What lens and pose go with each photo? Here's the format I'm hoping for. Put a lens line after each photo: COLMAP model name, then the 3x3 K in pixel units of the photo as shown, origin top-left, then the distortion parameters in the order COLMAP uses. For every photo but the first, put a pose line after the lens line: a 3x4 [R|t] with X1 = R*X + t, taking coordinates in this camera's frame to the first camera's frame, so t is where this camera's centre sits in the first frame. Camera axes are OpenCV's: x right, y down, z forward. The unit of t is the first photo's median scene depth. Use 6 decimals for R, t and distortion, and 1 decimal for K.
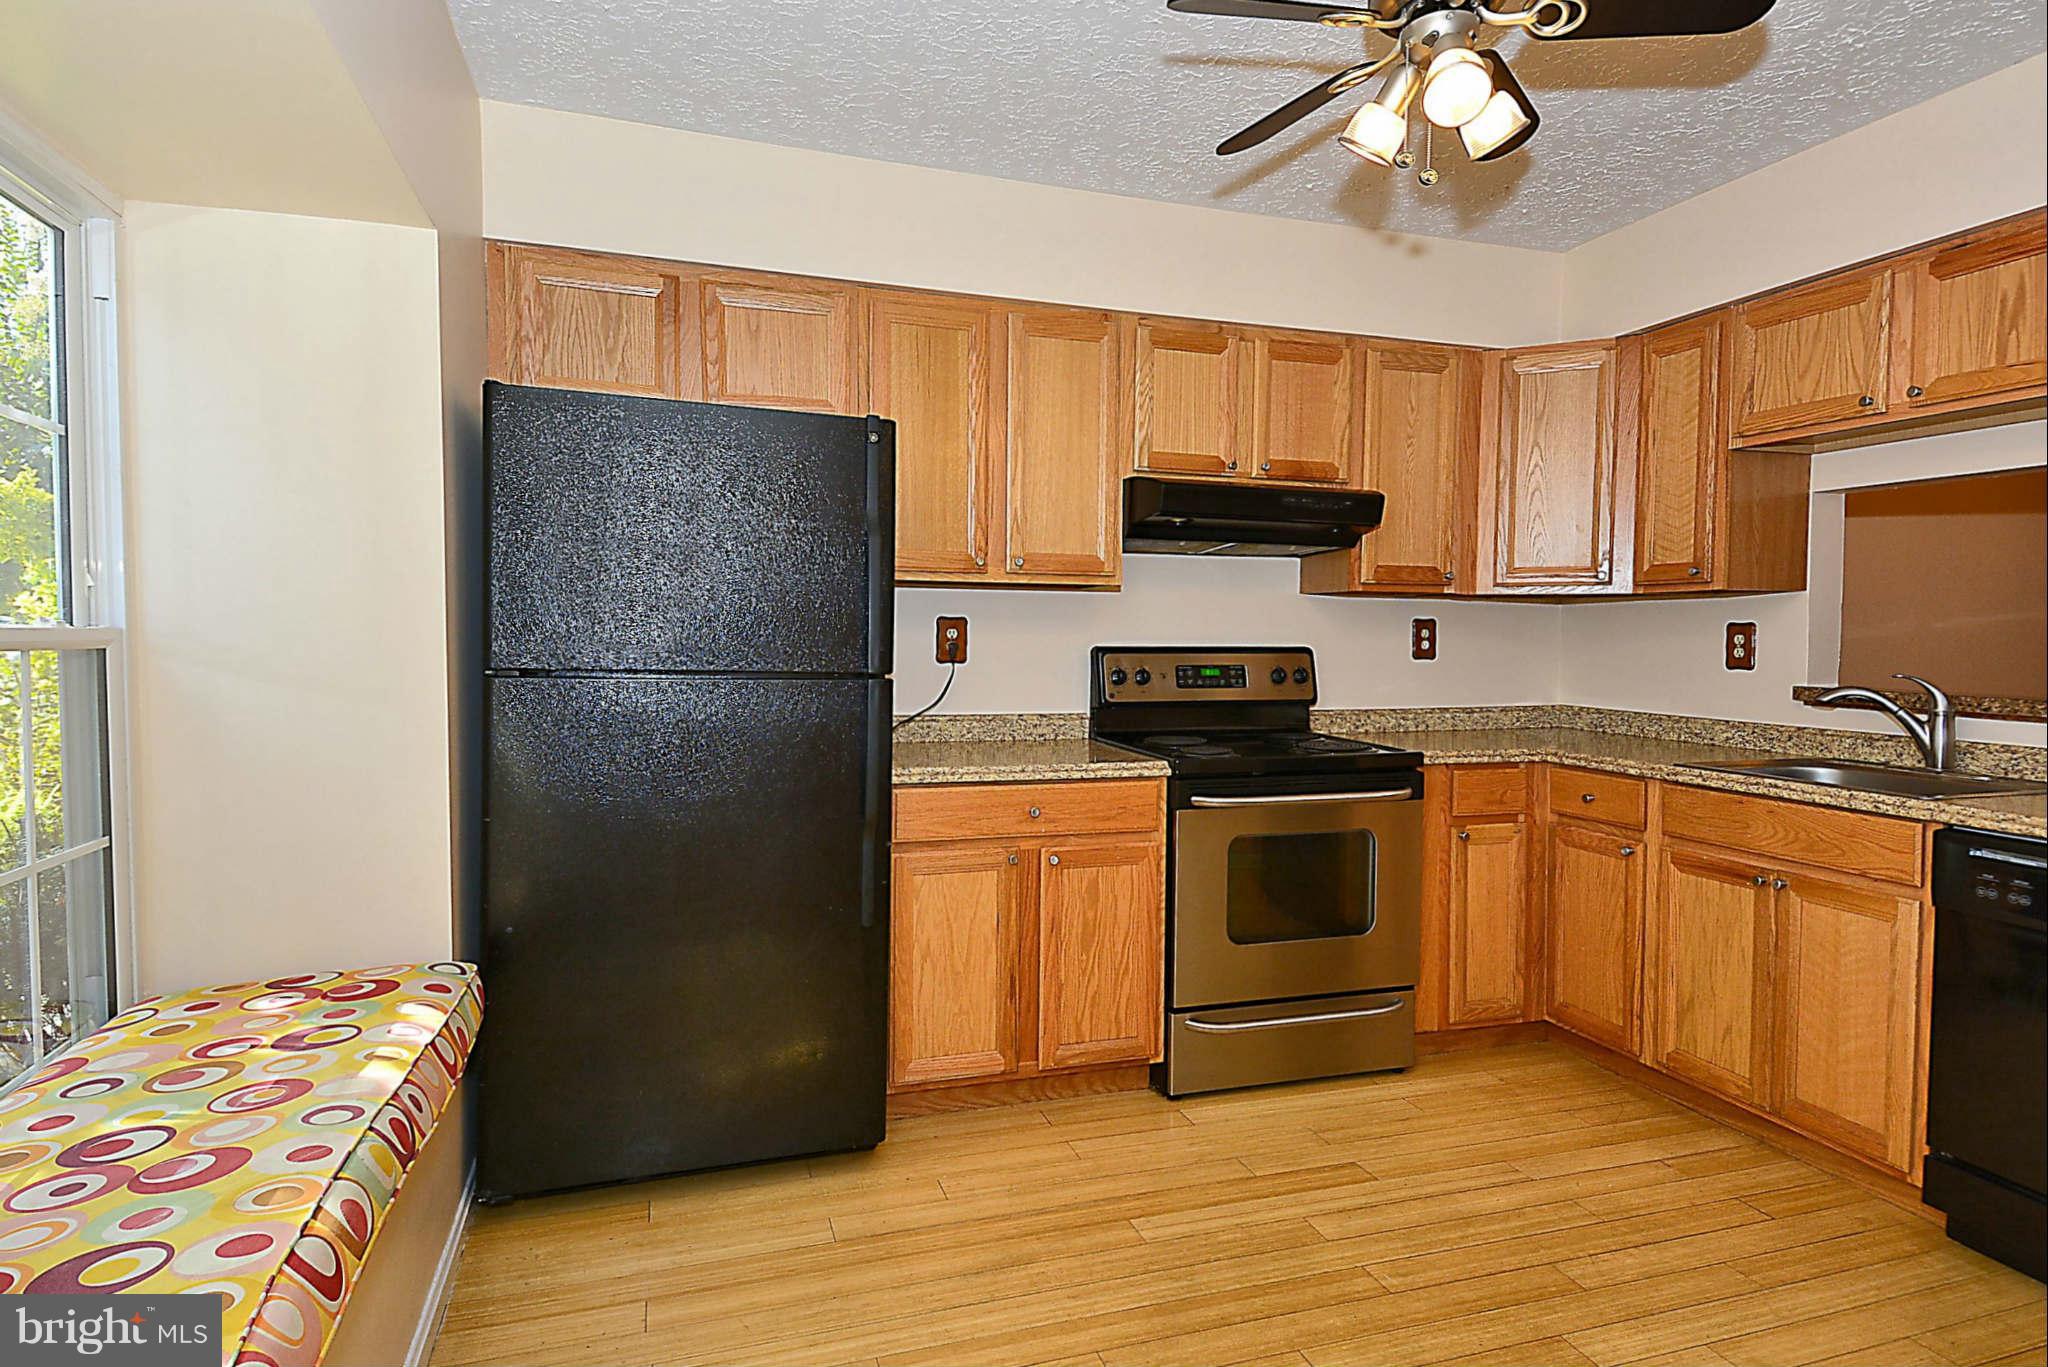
lens RADIAL K [[1109.1, 0, 1009.0], [0, 1109.1, 672.3], [0, 0, 1]] dist [0.041750, -0.000581]
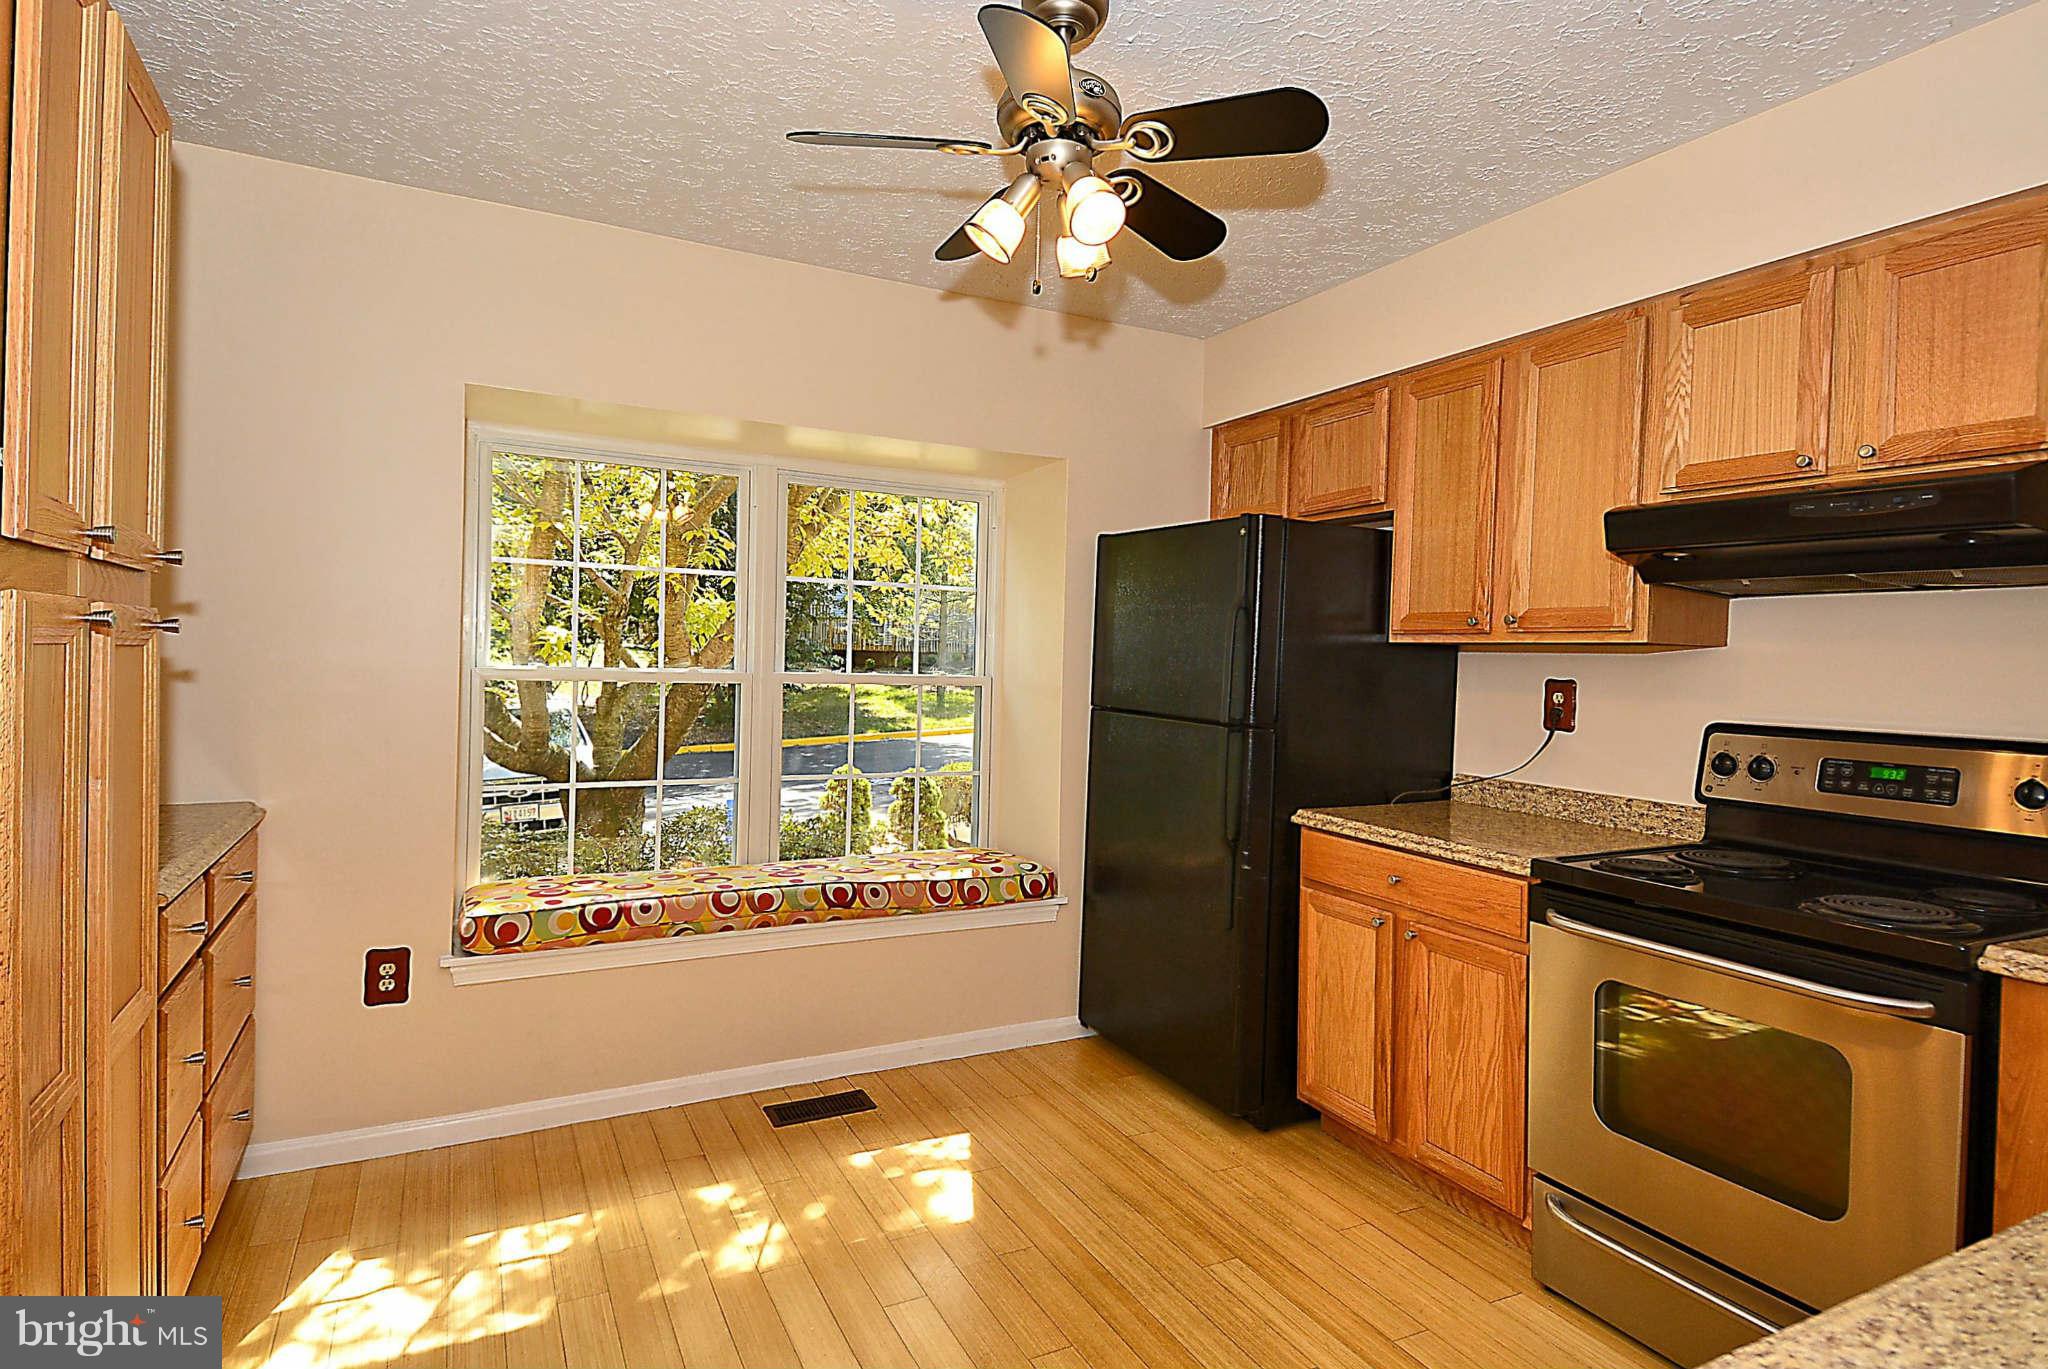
lens RADIAL K [[1030.2, 0, 1023.7], [0, 1030.2, 676.0], [0, 0, 1]] dist [-0.018463, -0.000397]
pose [[0.178169, 0.014083, -0.983899, 0.806122], [-0.064291, 0.997928, 0.002642, -0.031436], [0.981897, 0.062785, 0.178705, 0.488380]]
